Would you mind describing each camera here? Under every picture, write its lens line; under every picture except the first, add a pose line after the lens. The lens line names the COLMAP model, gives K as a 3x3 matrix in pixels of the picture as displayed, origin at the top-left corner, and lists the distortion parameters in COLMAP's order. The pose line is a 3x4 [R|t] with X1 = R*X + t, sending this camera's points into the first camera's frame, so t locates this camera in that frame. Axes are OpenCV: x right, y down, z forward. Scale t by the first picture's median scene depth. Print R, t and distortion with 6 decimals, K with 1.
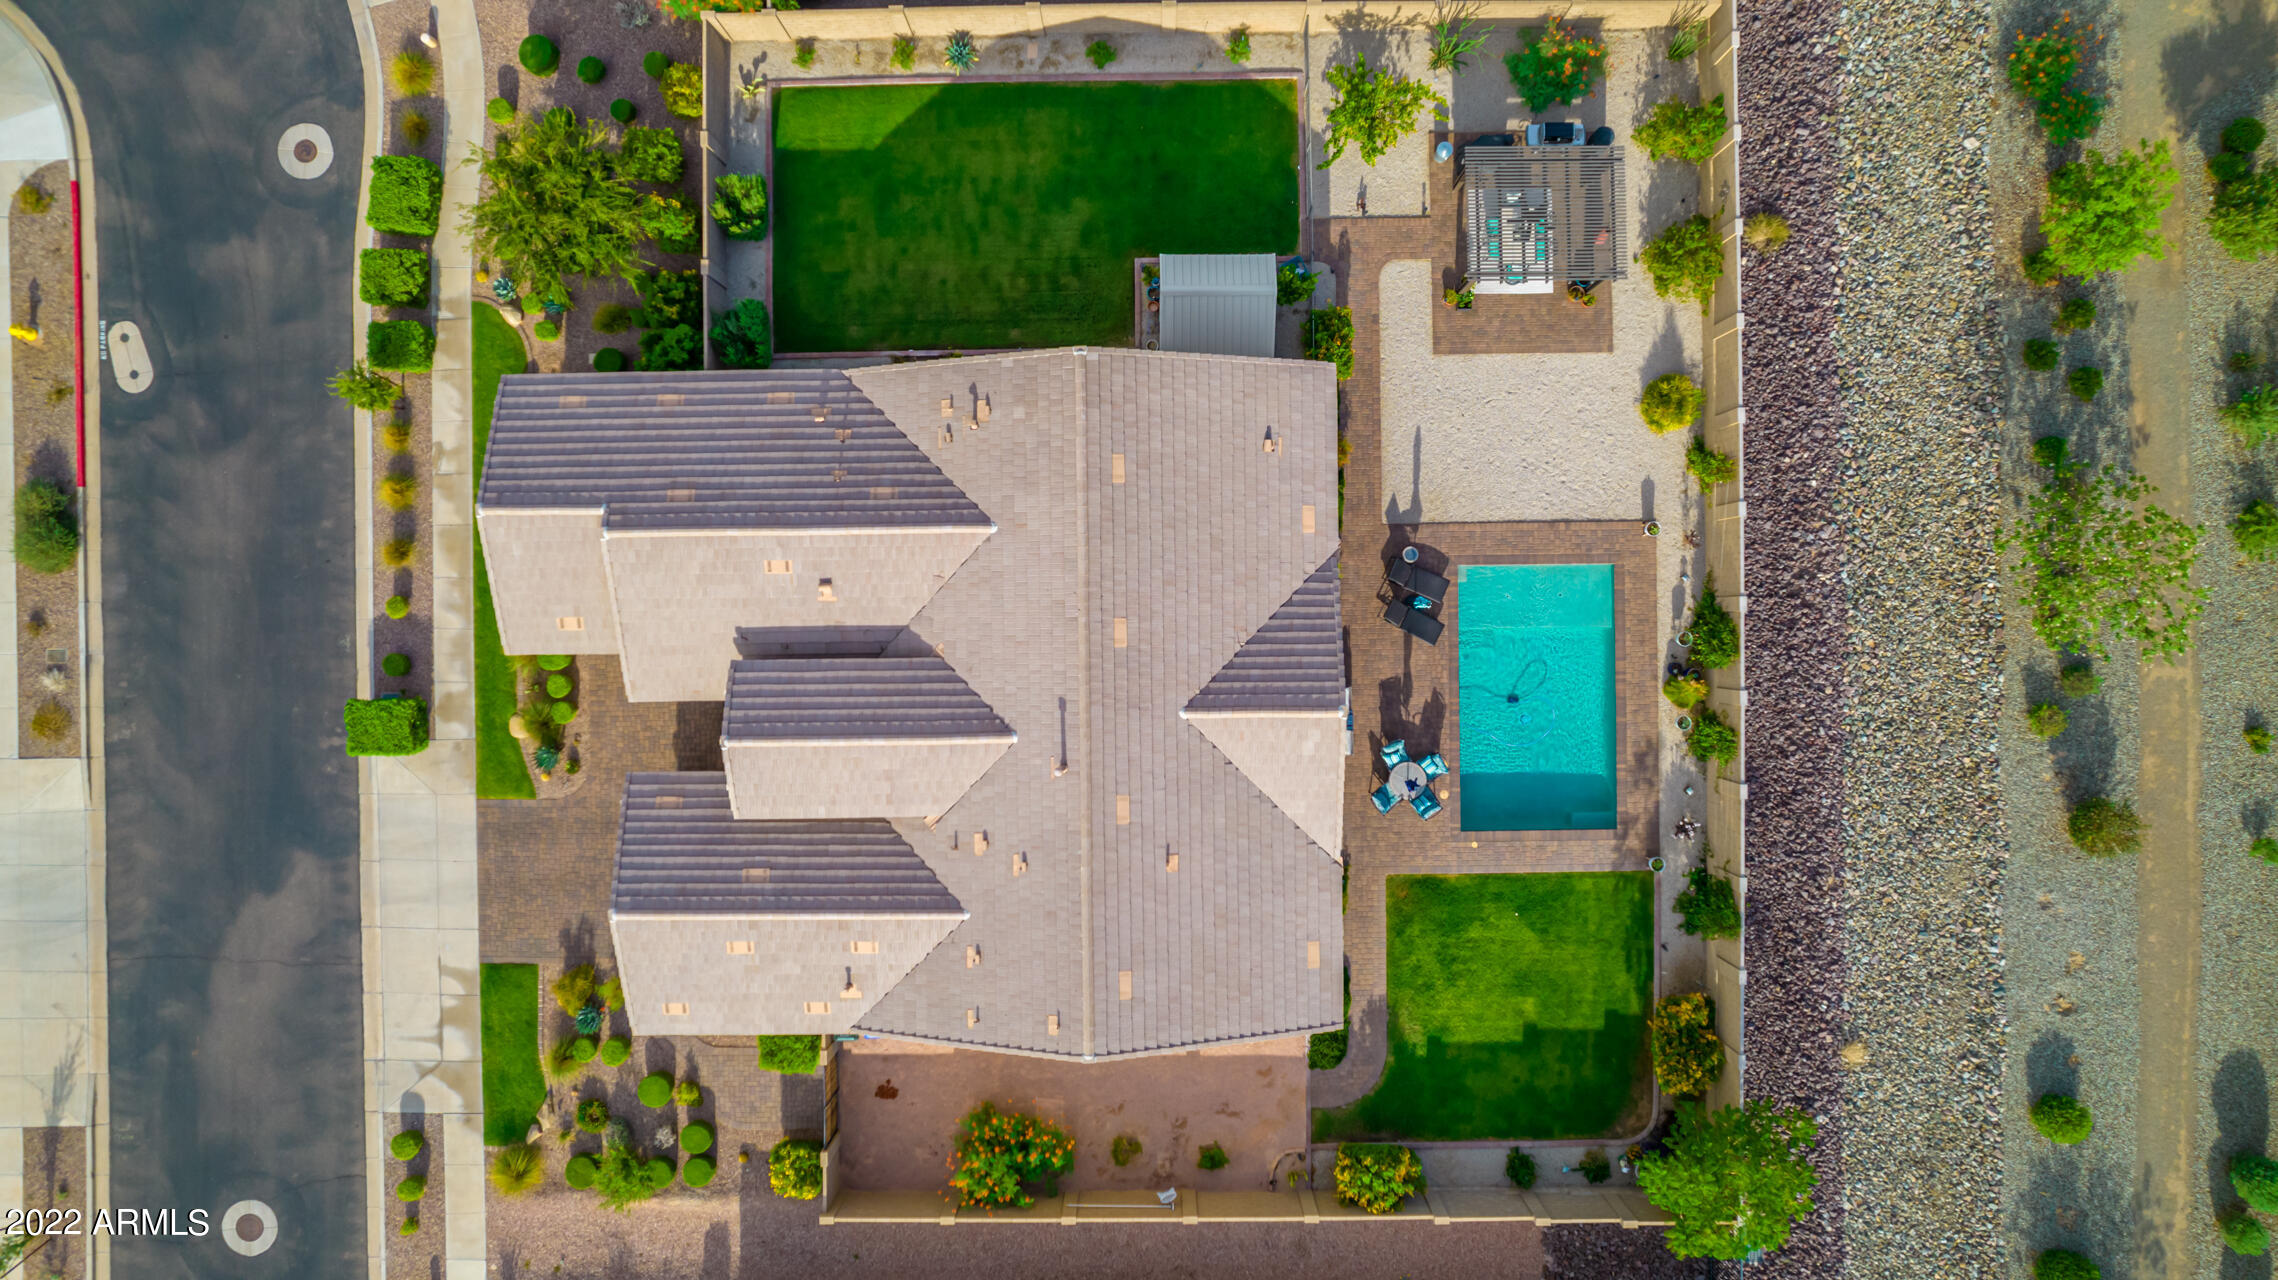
lens RADIAL K [[1460.1, 0, 1139.9], [0, 1460.1, 636.8], [0, 0, 1]] dist [-0.078711, 0.075702]
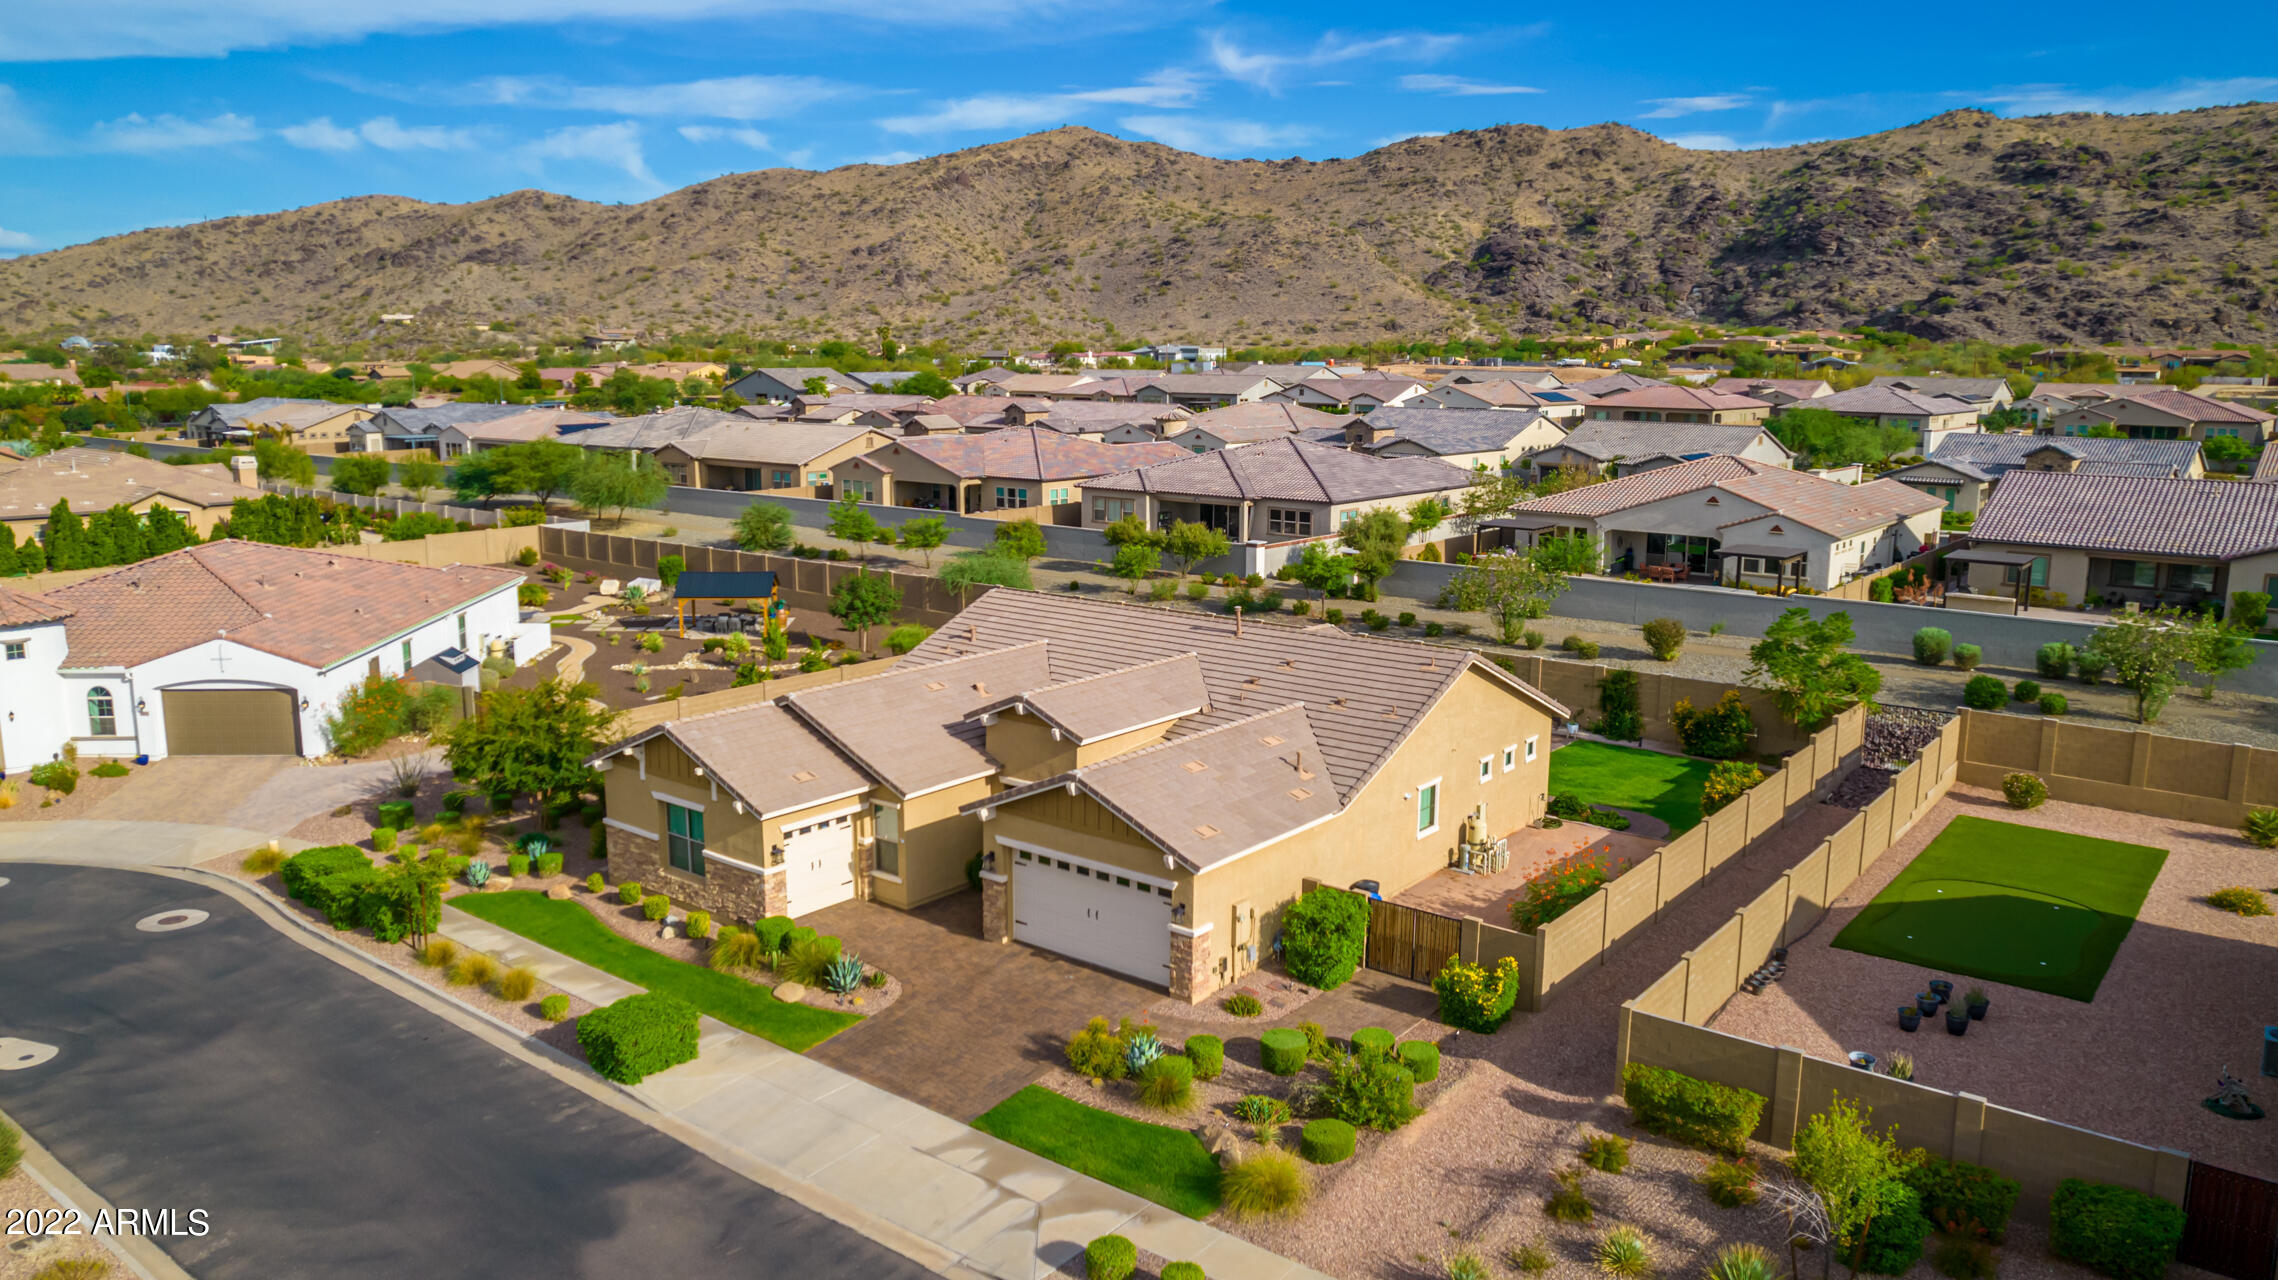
lens RADIAL K [[1598.6, 0, 1139.0], [0, 1598.6, 637.1], [0, 0, 1]] dist [-0.085224, 0.083055]
pose [[0.631208, -0.123770, 0.765675, -0.942877], [0.775581, 0.109755, -0.621633, 0.716472], [-0.007097, 0.986222, 0.165272, 0.682265]]
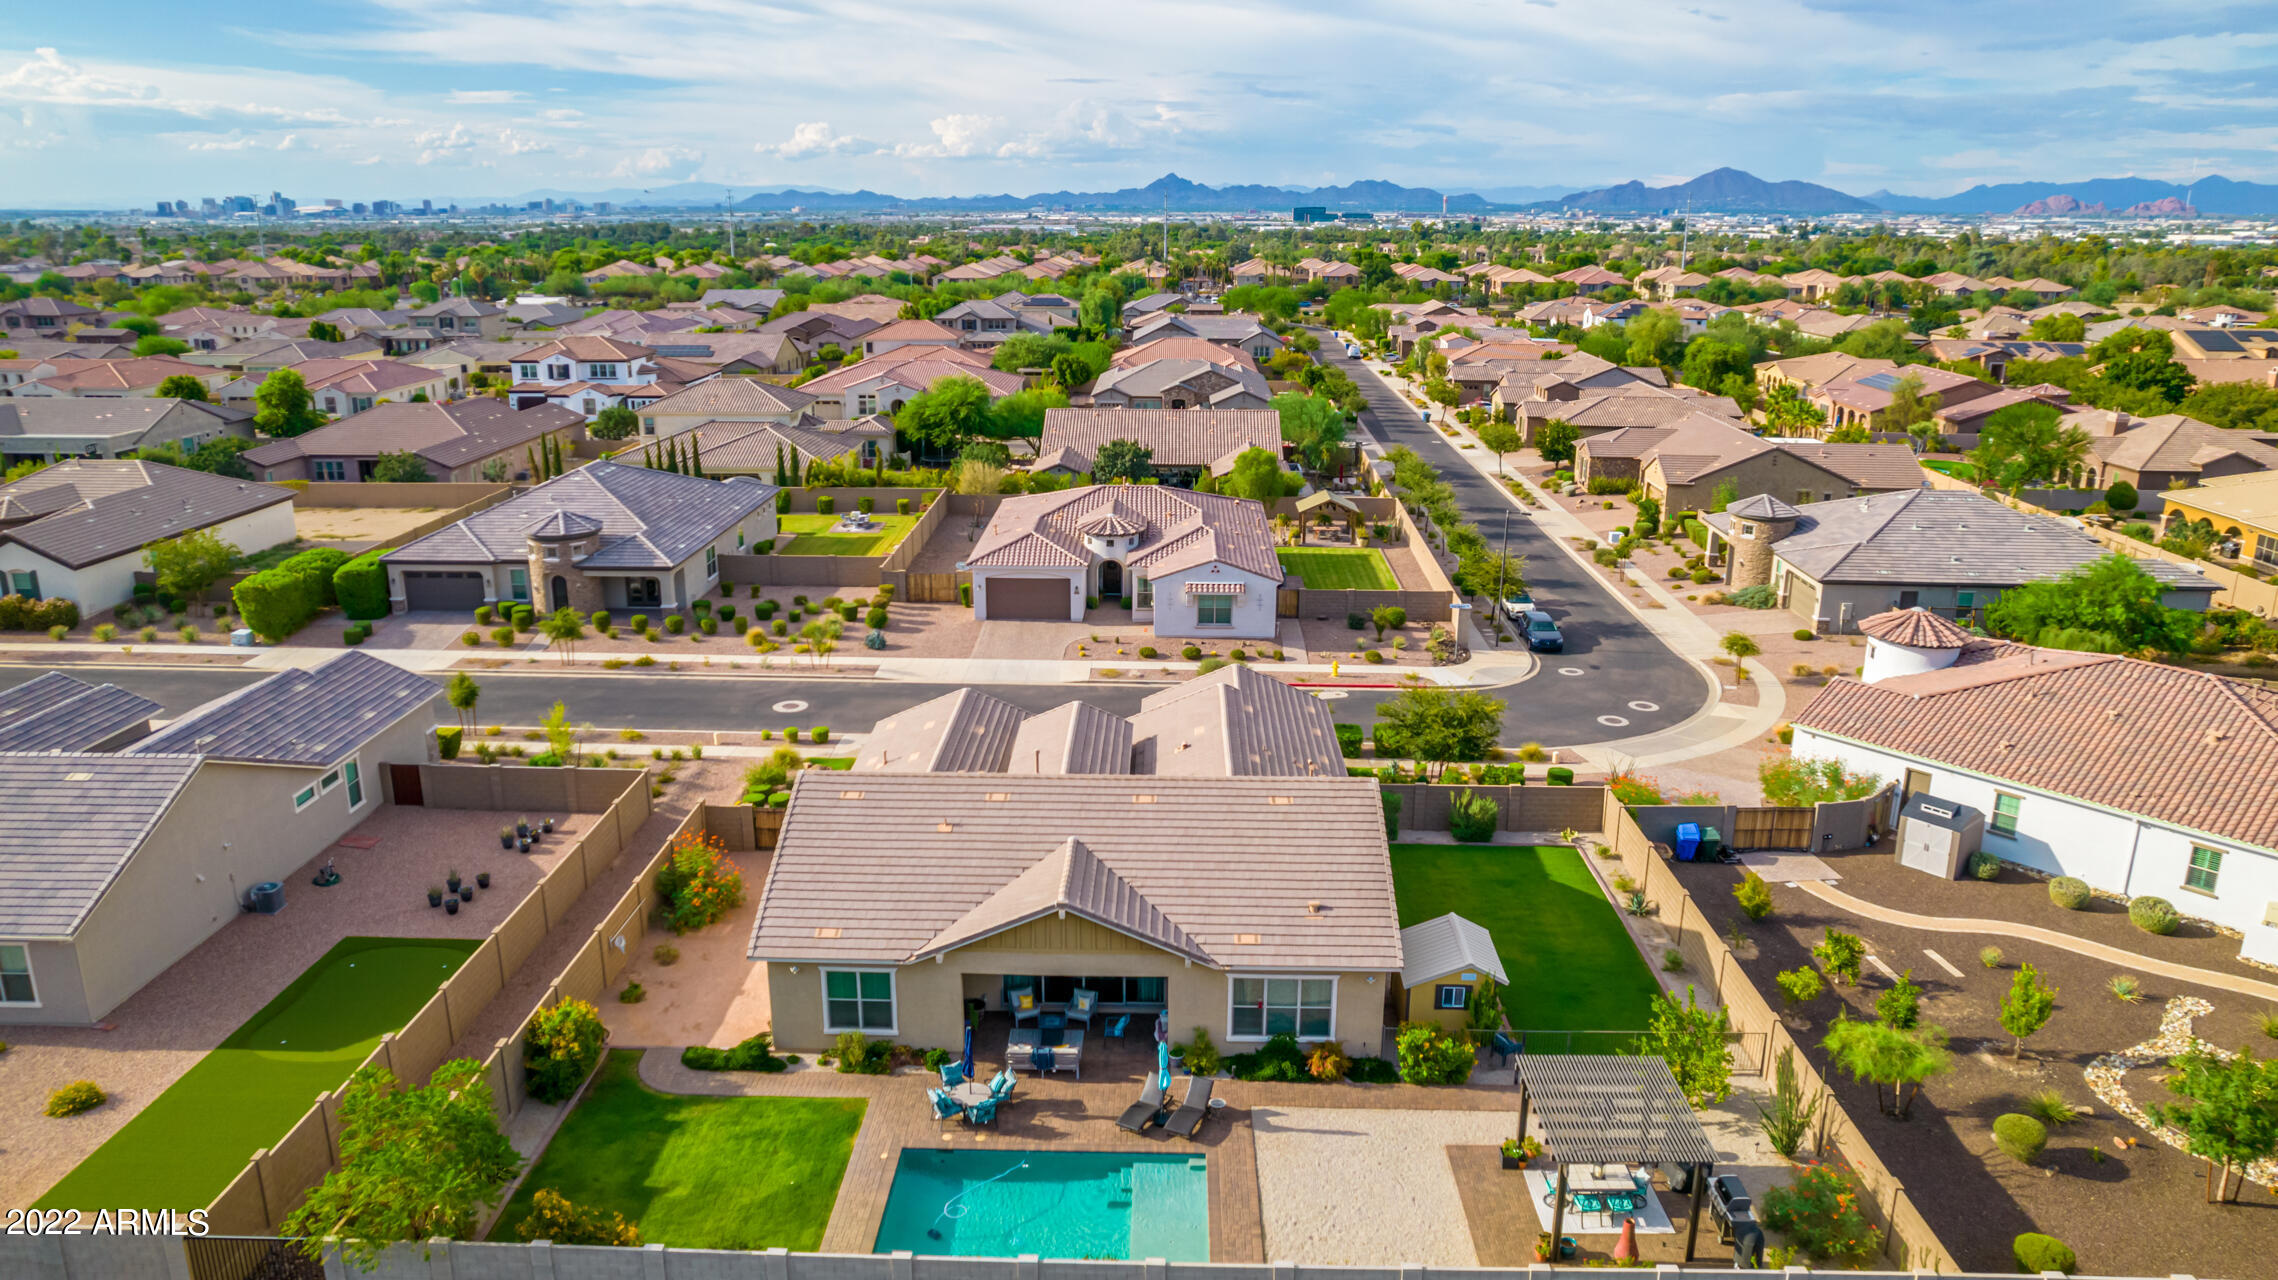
lens RADIAL K [[1515.8, 0, 1140.8], [0, 1515.8, 638.4], [0, 0, 1]] dist [-0.082540, 0.077984]
pose [[-0.033736, 0.288945, -0.956751, 0.991004], [-0.999339, -0.022696, 0.028384, -0.027763], [-0.013514, 0.957077, 0.289520, 0.441937]]
